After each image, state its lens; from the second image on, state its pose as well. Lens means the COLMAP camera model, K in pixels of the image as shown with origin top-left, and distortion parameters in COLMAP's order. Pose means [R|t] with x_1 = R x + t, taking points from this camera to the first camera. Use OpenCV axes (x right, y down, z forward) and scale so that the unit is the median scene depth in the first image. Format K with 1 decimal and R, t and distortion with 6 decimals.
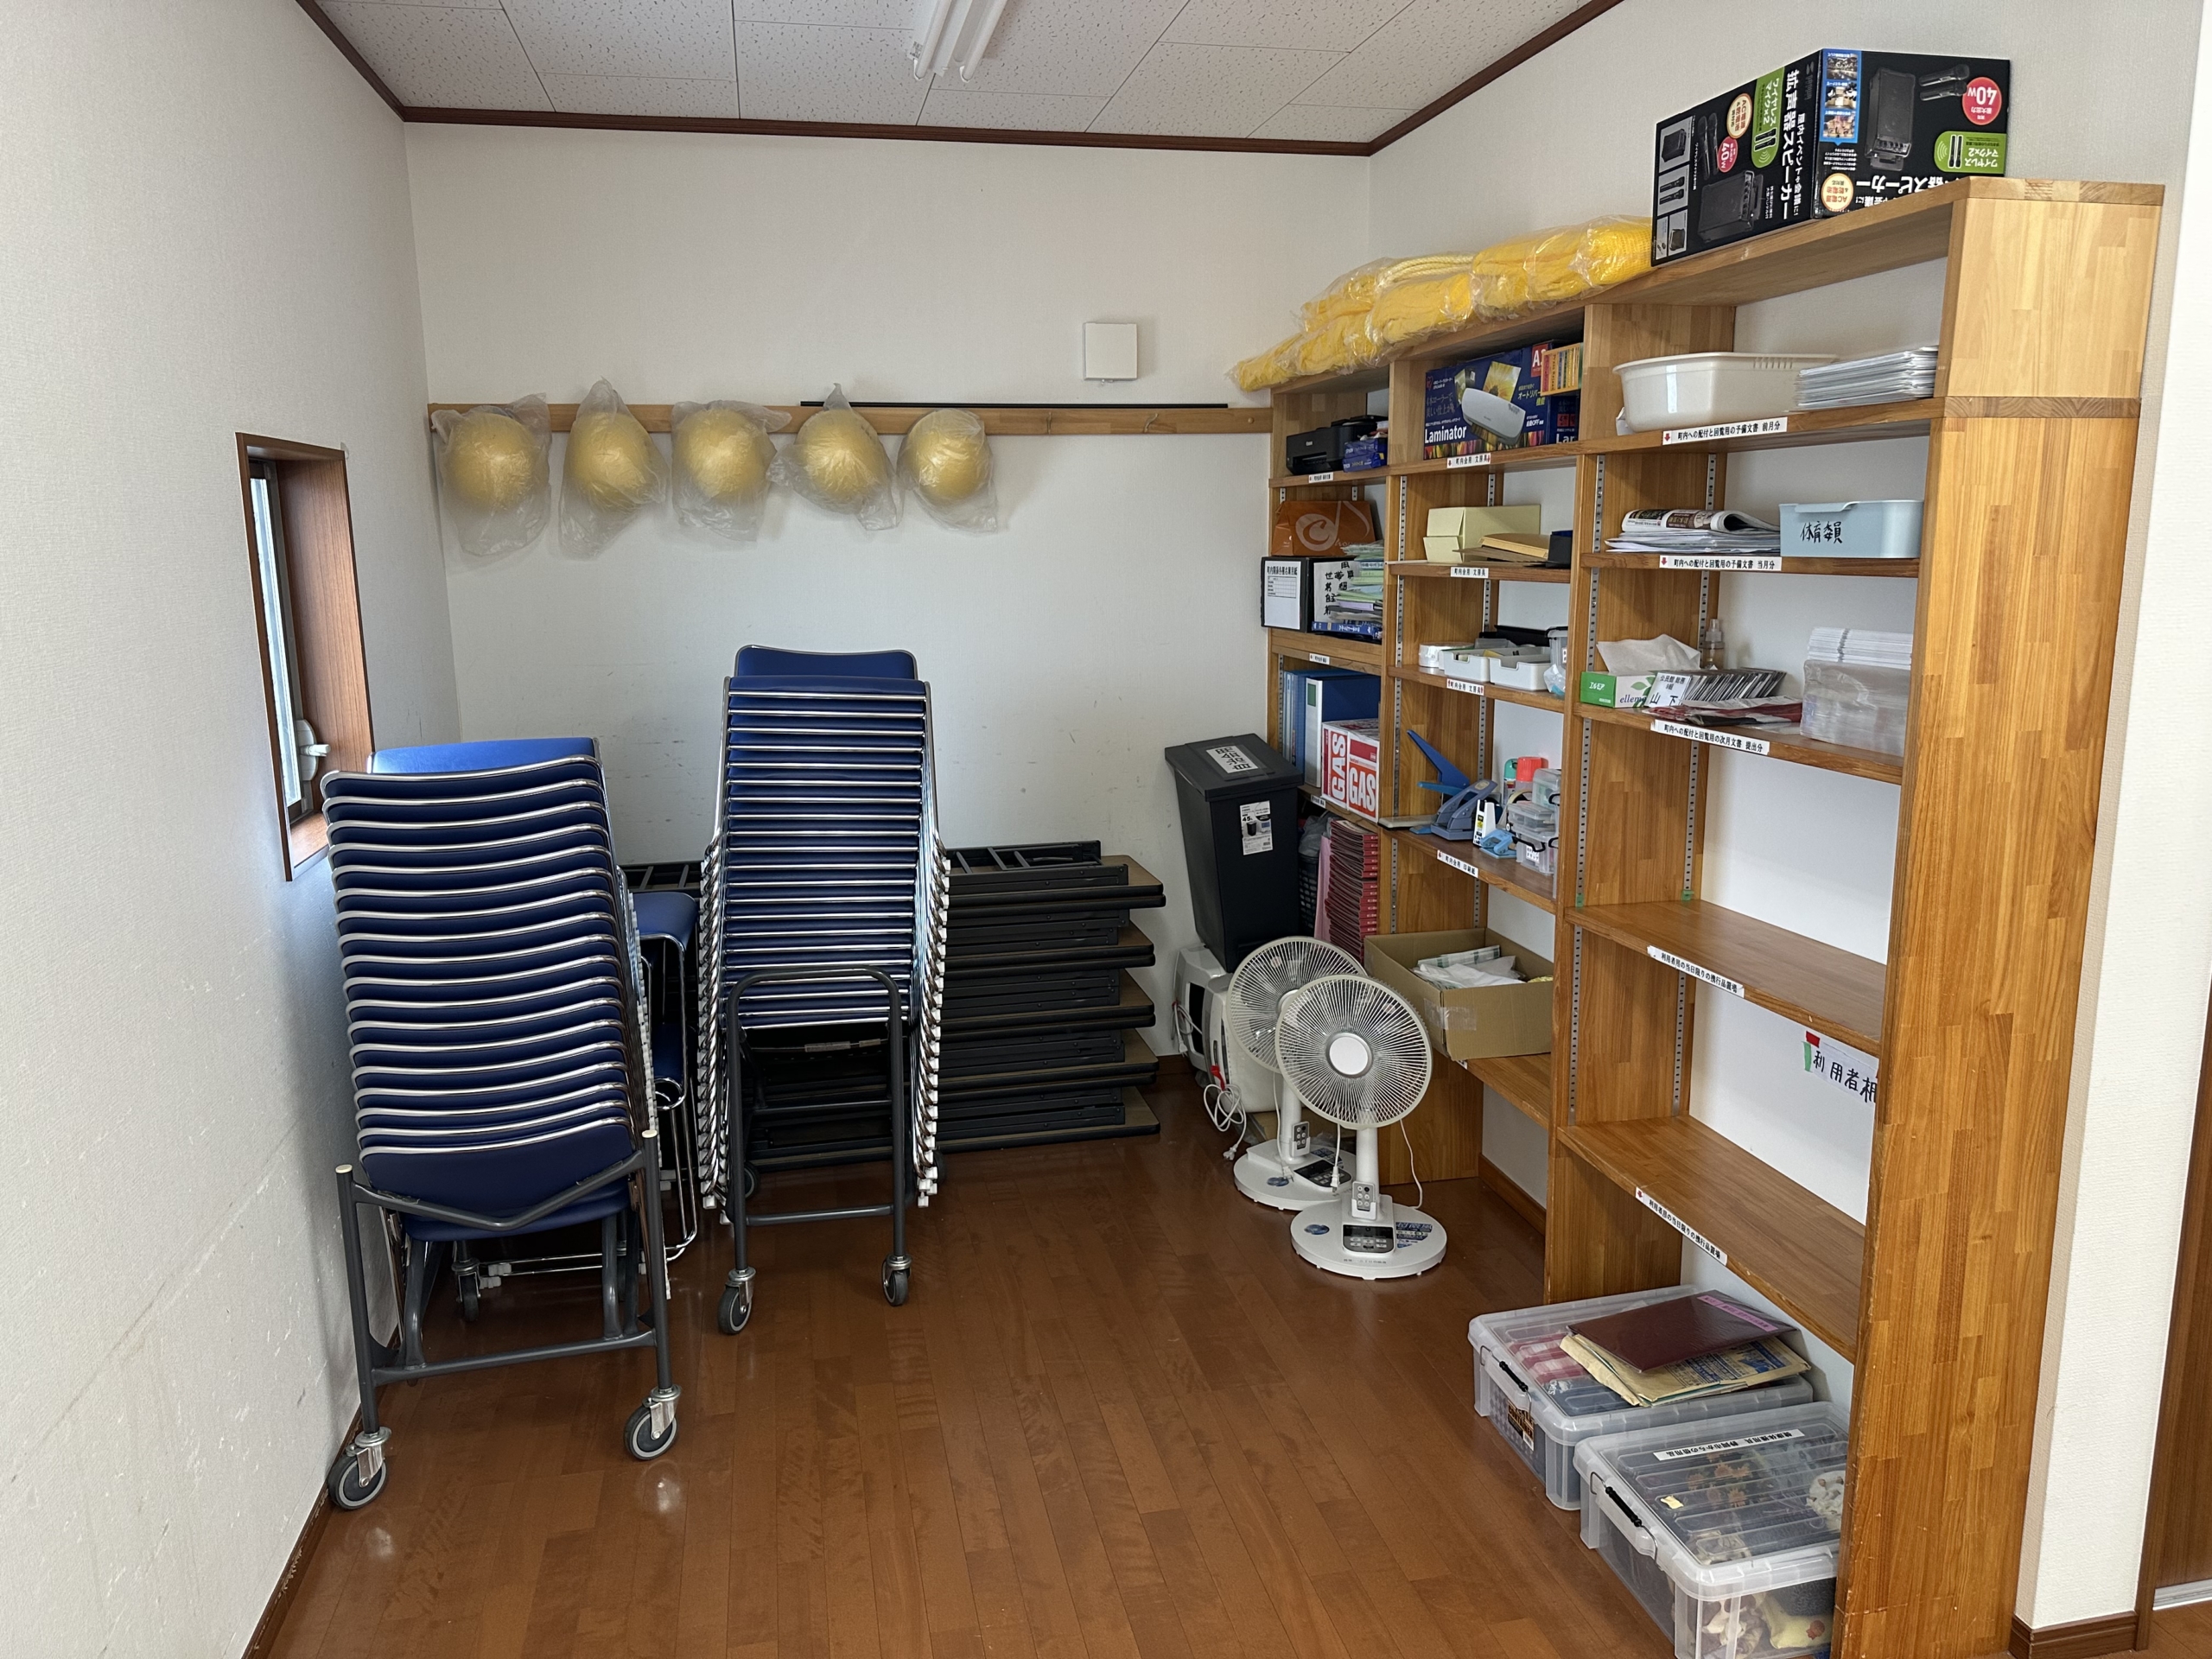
lens RADIAL K [[1550.3, 0, 1106.6], [0, 1550.3, 830.3], [0, 0, 1]] dist [0.009525, -0.010925]
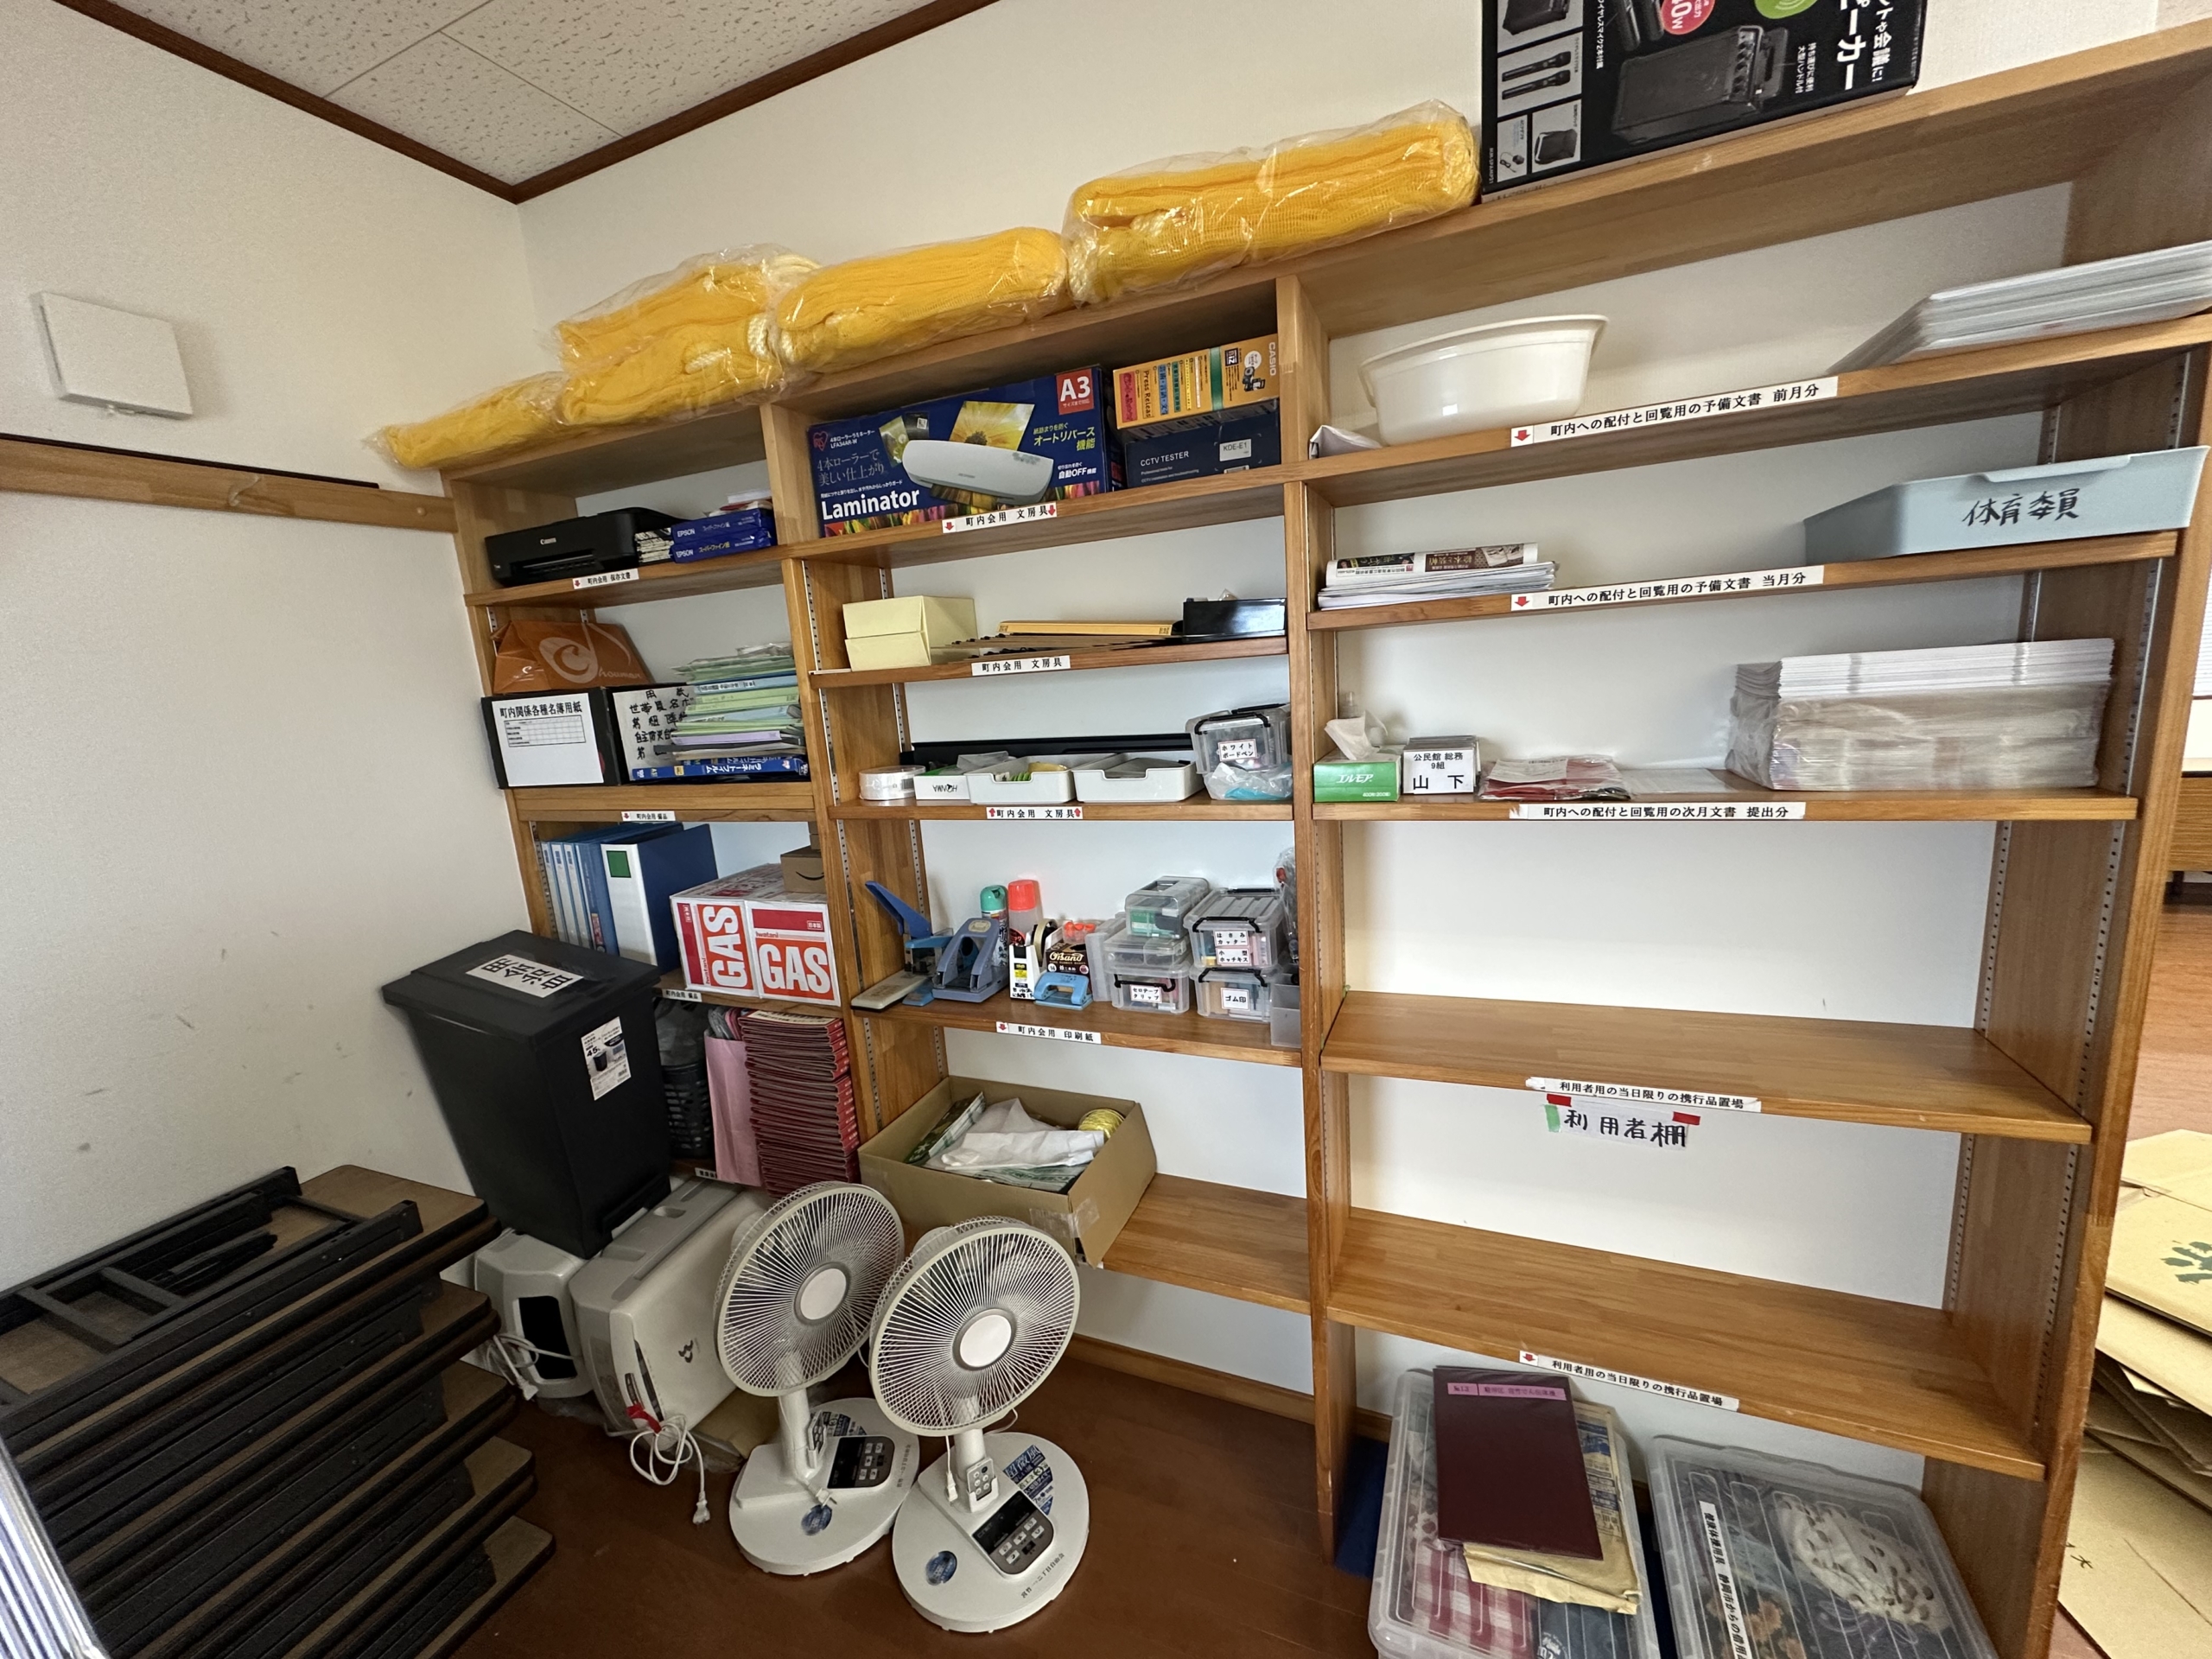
lens RADIAL K [[886.0, 0, 1107.7], [0, 886.0, 828.3], [0, 0, 1]] dist [0.003373, 0.000273]
pose [[0.580044, -0.176156, 0.795310, -0.092838], [0.215862, 0.974673, 0.058449, -0.093895], [-0.785464, 0.137774, 0.603378, 0.641010]]
